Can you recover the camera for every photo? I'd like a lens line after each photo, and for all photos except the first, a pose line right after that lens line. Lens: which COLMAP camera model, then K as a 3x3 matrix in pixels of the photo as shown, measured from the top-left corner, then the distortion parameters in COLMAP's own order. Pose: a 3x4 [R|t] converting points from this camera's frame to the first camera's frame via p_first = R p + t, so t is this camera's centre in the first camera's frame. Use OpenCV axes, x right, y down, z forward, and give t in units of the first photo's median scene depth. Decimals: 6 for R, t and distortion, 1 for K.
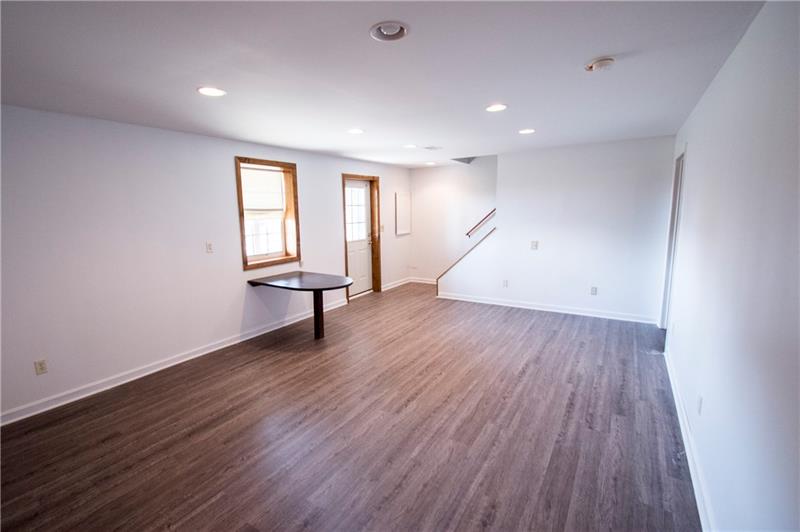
lens RADIAL K [[351.2, 0, 399.0], [0, 351.2, 265.3], [0, 0, 1]] dist [0.002632, -0.001279]
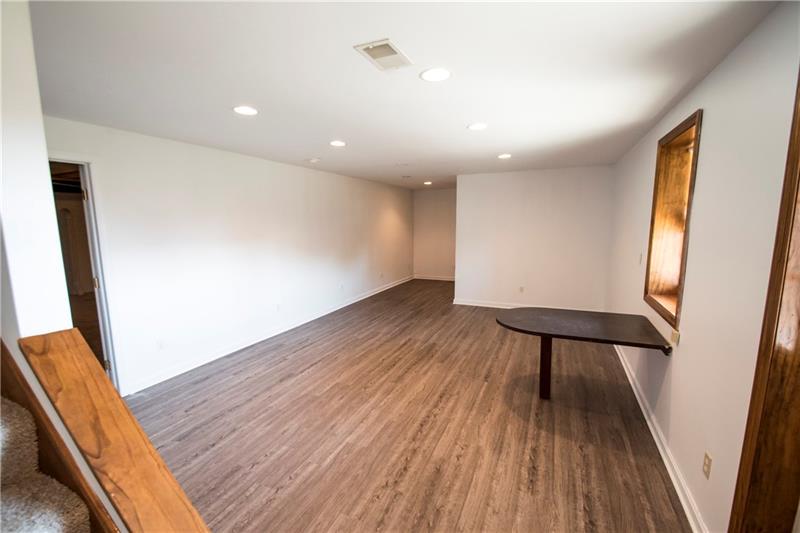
lens RADIAL K [[351.2, 0, 398.9], [0, 351.2, 268.9], [0, 0, 1]] dist [0.002632, -0.001279]
pose [[-0.992978, 0.044975, -0.109414, 0.169714], [0.011393, 0.956969, 0.289967, -0.314979], [0.117747, 0.286684, -0.950762, 1.910660]]
